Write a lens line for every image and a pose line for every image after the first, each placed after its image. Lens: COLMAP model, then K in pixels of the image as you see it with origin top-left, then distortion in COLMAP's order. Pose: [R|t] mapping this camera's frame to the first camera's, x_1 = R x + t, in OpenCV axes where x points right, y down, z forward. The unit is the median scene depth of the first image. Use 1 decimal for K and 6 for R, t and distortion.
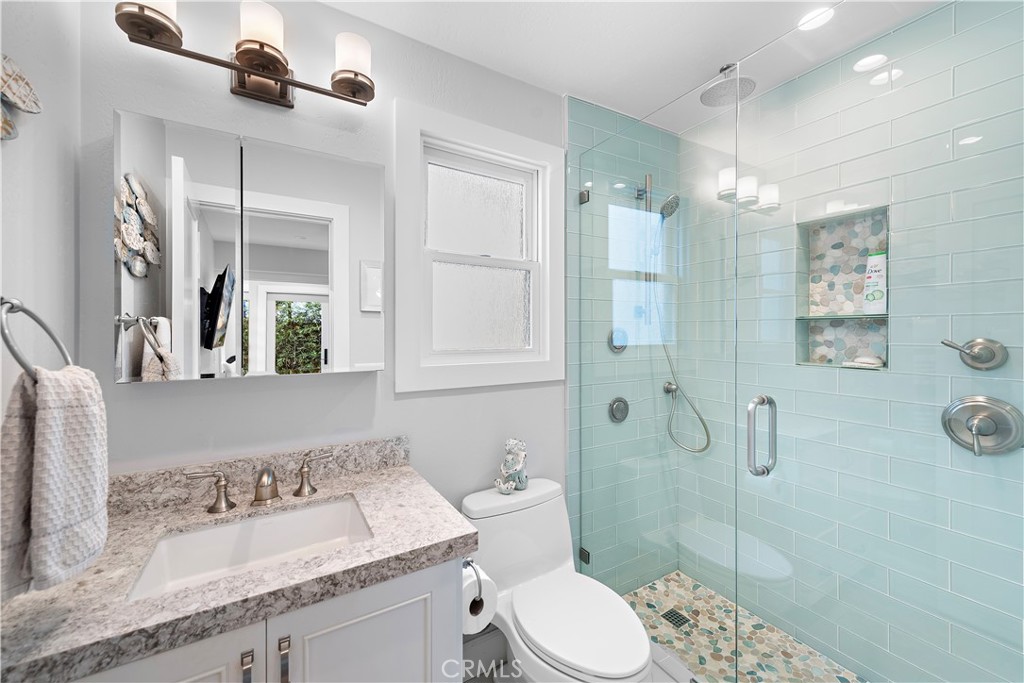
lens RADIAL K [[403.0, 0, 512.8], [0, 403.0, 337.2], [0, 0, 1]] dist [0.018203, -0.004910]
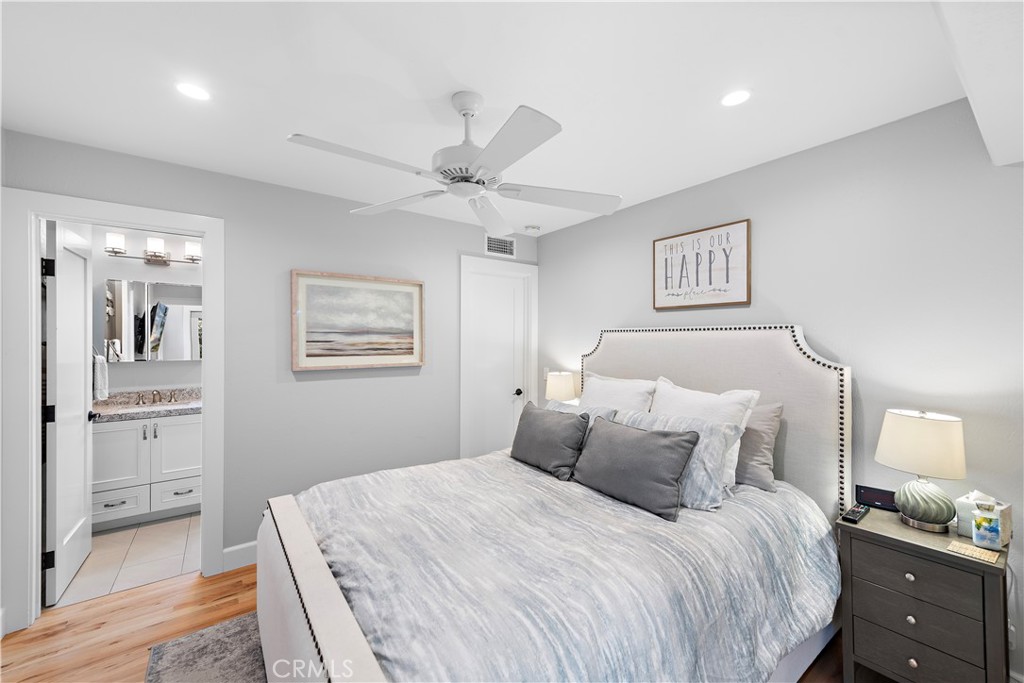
lens RADIAL K [[403.0, 0, 511.1], [0, 403.0, 340.7], [0, 0, 1]] dist [0.018203, -0.004910]
pose [[0.996351, -0.003325, 0.085284, 1.640909], [0.003855, 0.999974, -0.006053, -0.020399], [-0.085262, 0.006359, 0.996338, -2.091806]]
